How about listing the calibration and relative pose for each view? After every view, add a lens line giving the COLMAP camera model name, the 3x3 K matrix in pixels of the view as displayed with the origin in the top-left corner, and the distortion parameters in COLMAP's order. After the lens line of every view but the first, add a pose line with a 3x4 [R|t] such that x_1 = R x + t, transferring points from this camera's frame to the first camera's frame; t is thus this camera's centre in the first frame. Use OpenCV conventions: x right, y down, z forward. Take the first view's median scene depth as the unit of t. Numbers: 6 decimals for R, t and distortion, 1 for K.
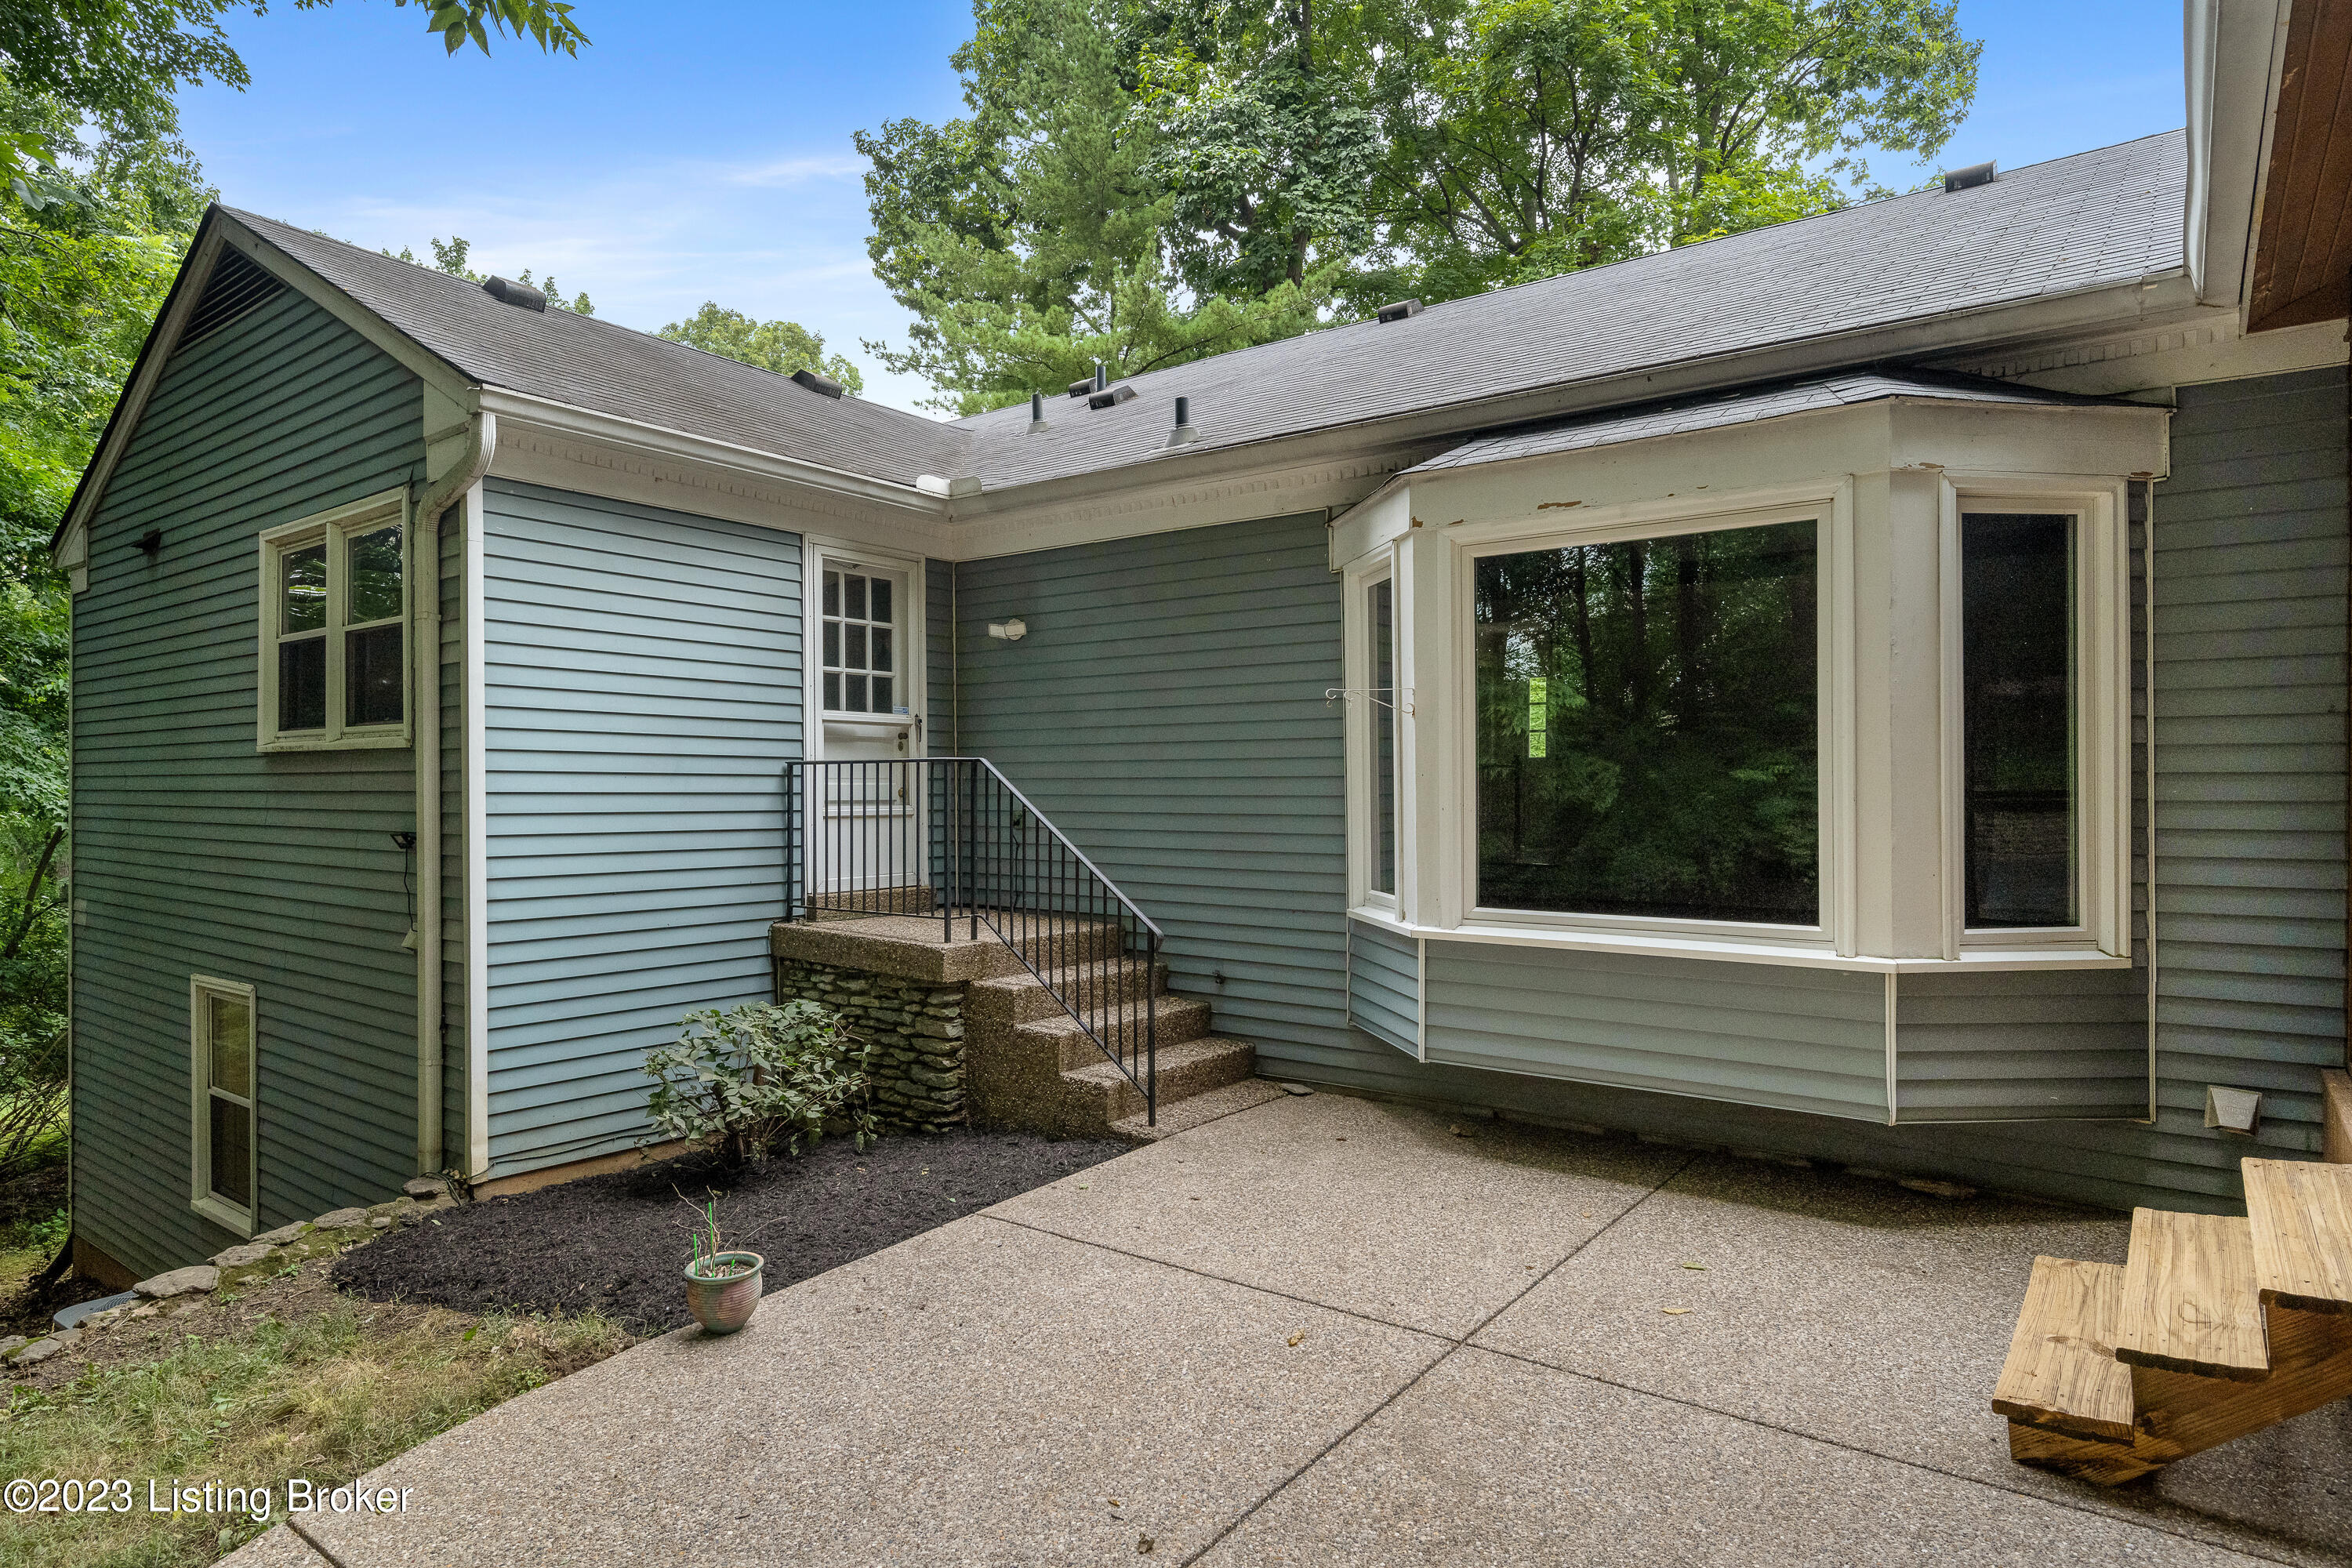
lens RADIAL K [[1330.5, 0, 1180.9], [0, 1330.5, 787.2], [0, 0, 1]] dist [-0.002364, -0.000507]
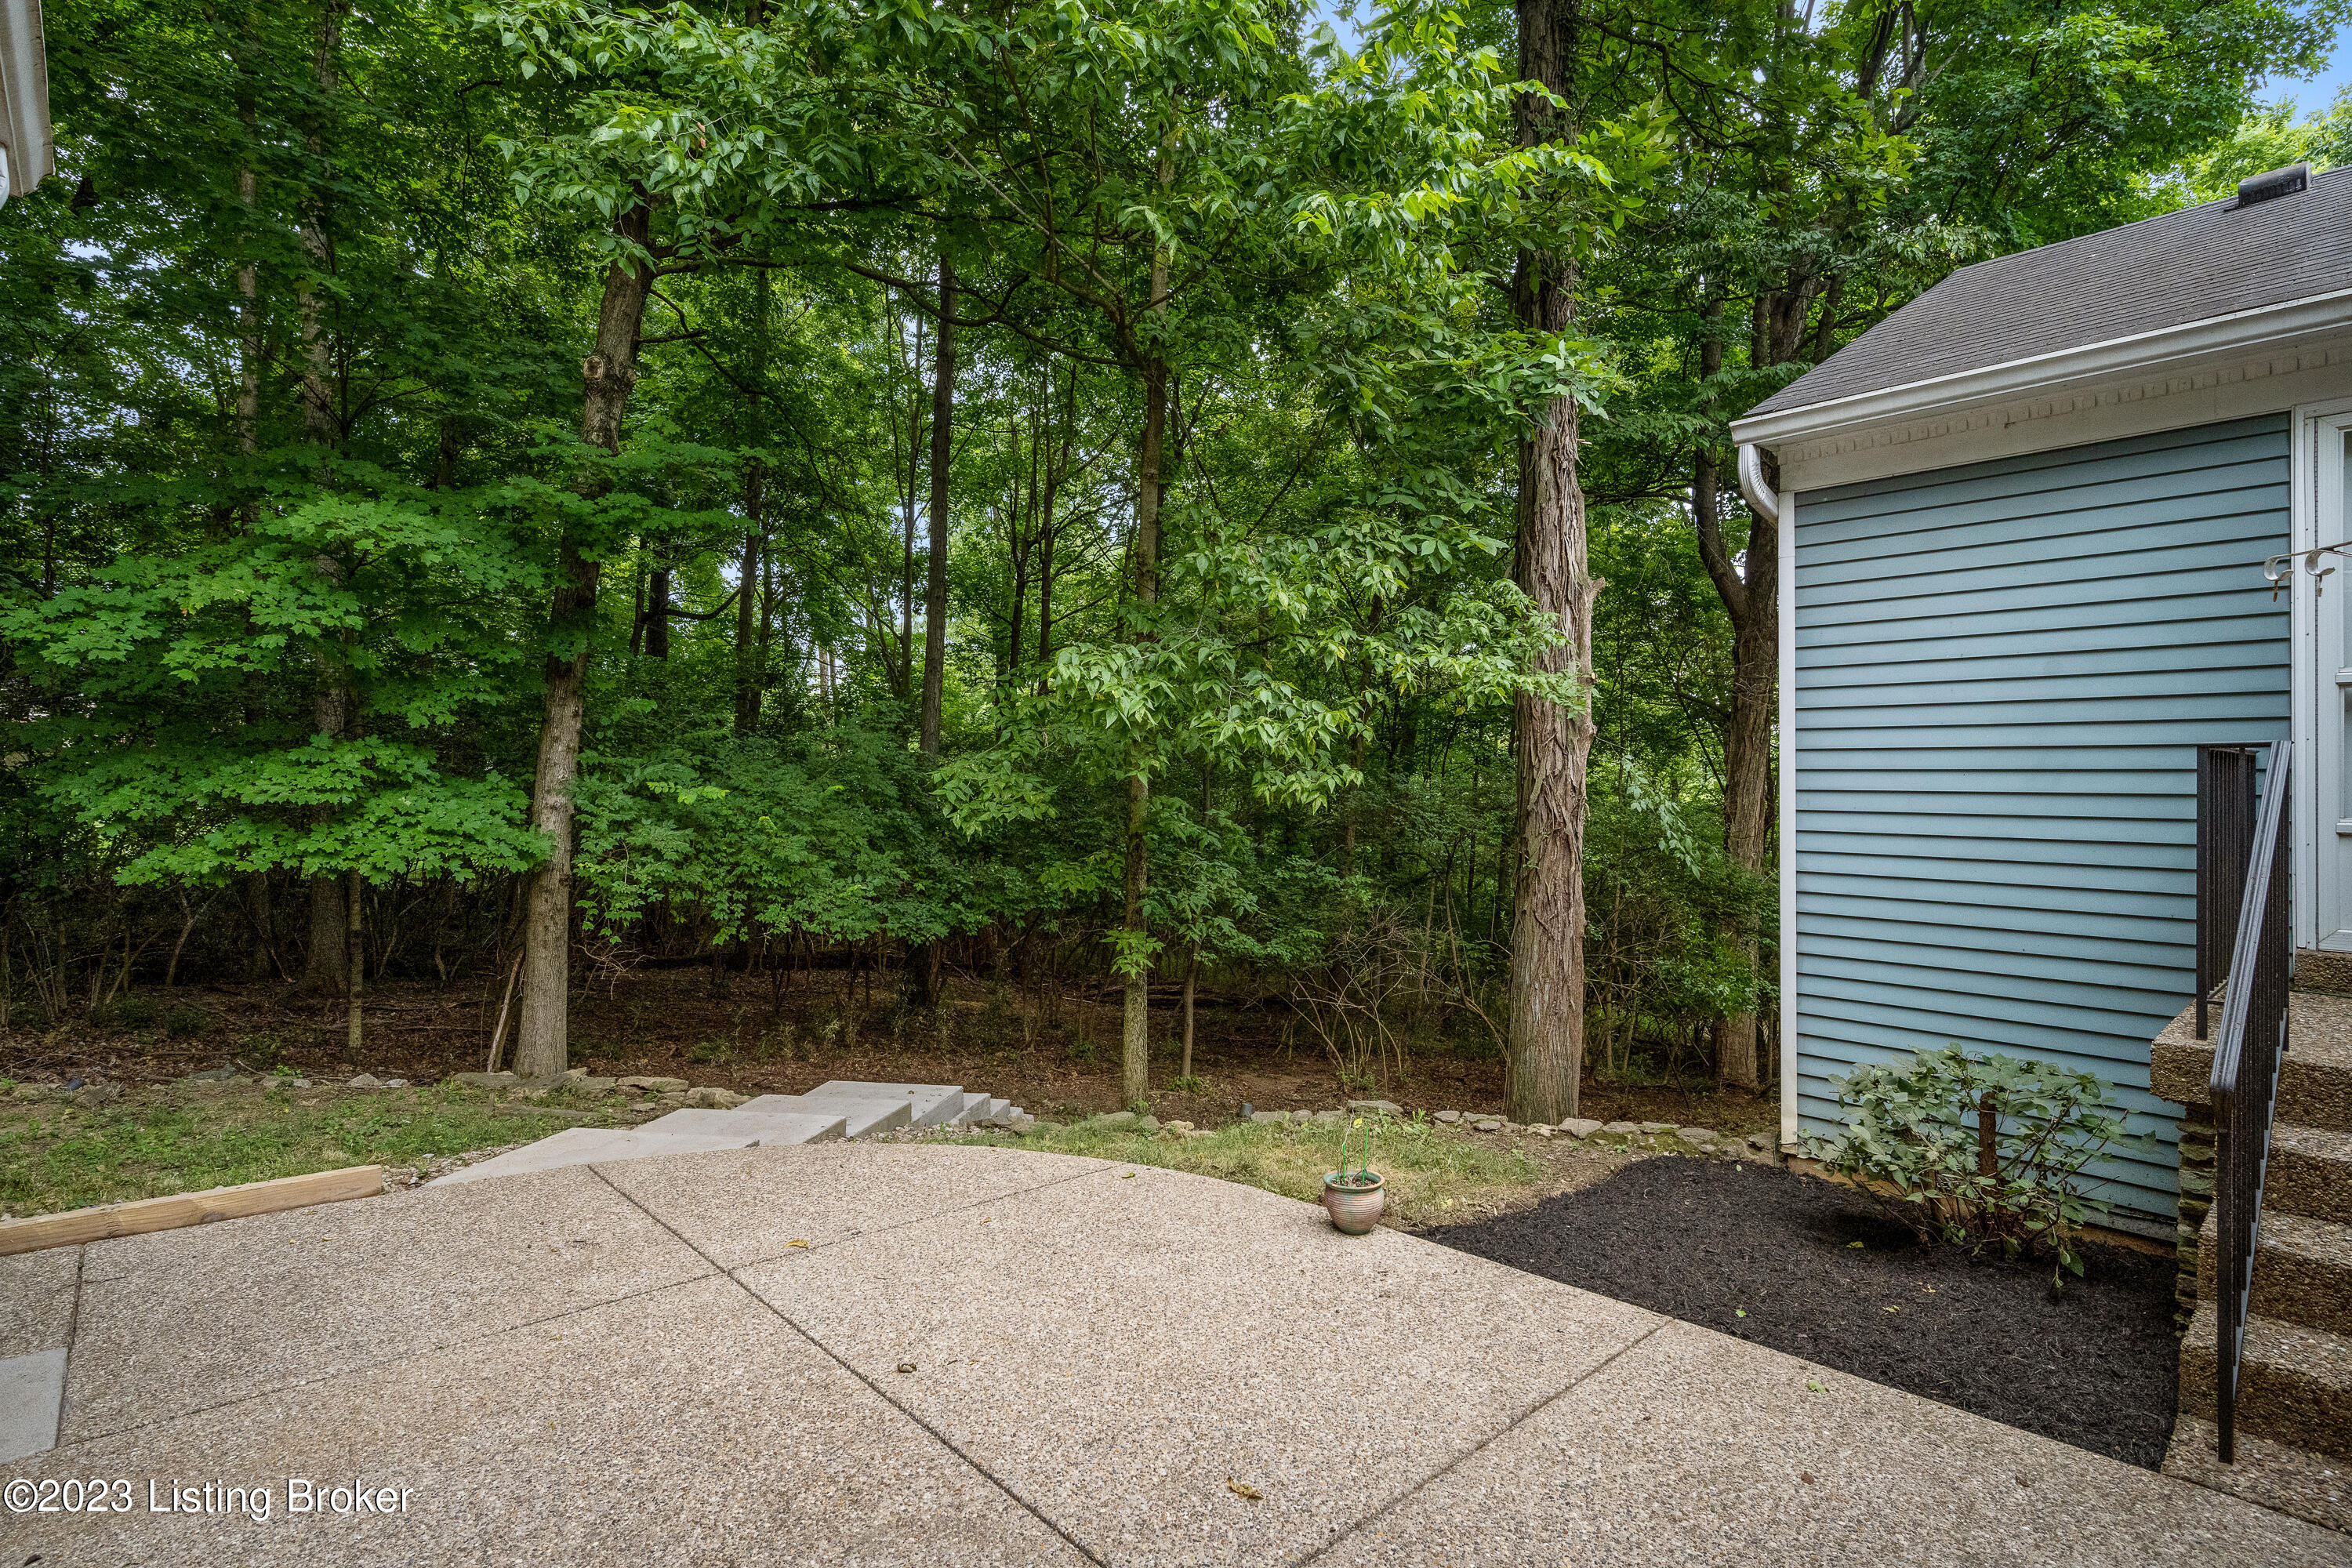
lens RADIAL K [[1178.4, 0, 1187.7], [0, 1178.4, 776.5], [0, 0, 1]] dist [-0.002499, -0.000623]
pose [[-0.188562, 0.000283, -0.982061, 0.447284], [-0.001513, 0.999999, 0.000579, -0.005941], [0.982060, 0.001595, -0.188562, 0.629924]]
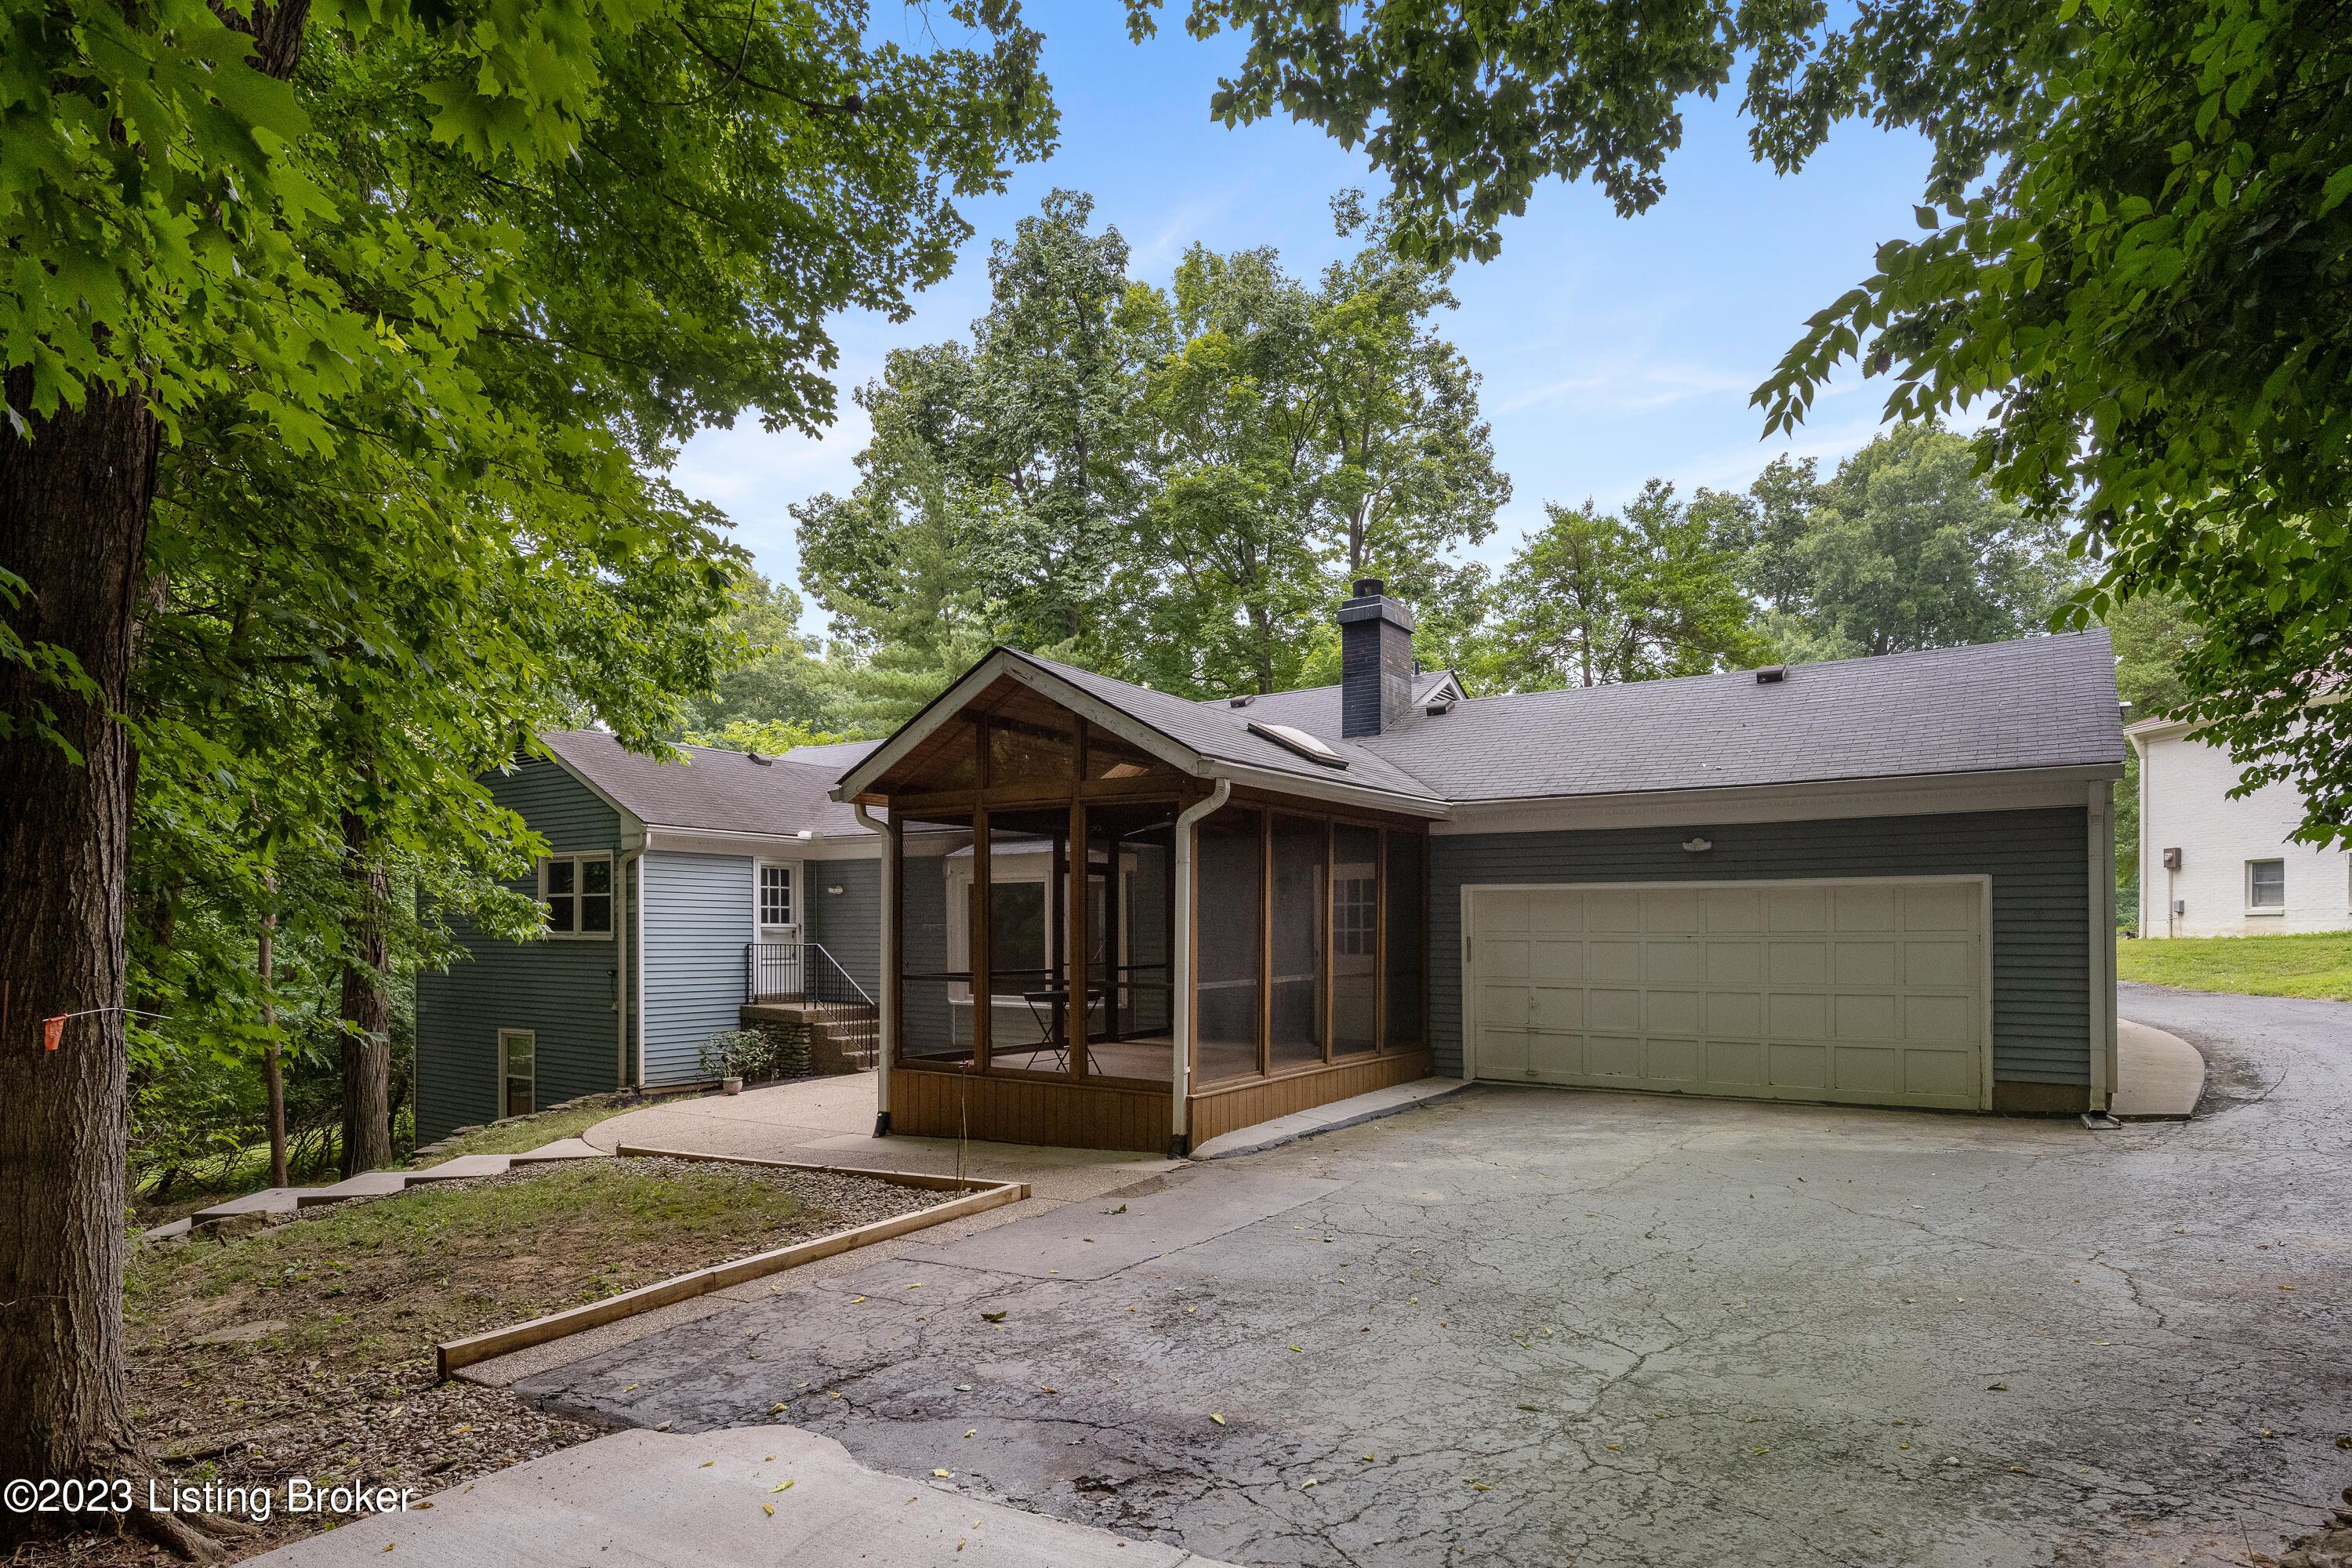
lens RADIAL K [[1178.4, 0, 1143.5], [0, 1178.4, 940.1], [0, 0, 1]] dist [-0.002499, -0.000623]
pose [[0.999043, 0.003439, 0.043605, 0.422417], [-0.003586, 0.999988, 0.003291, -0.040492], [-0.043594, -0.003444, 0.999043, -1.490440]]
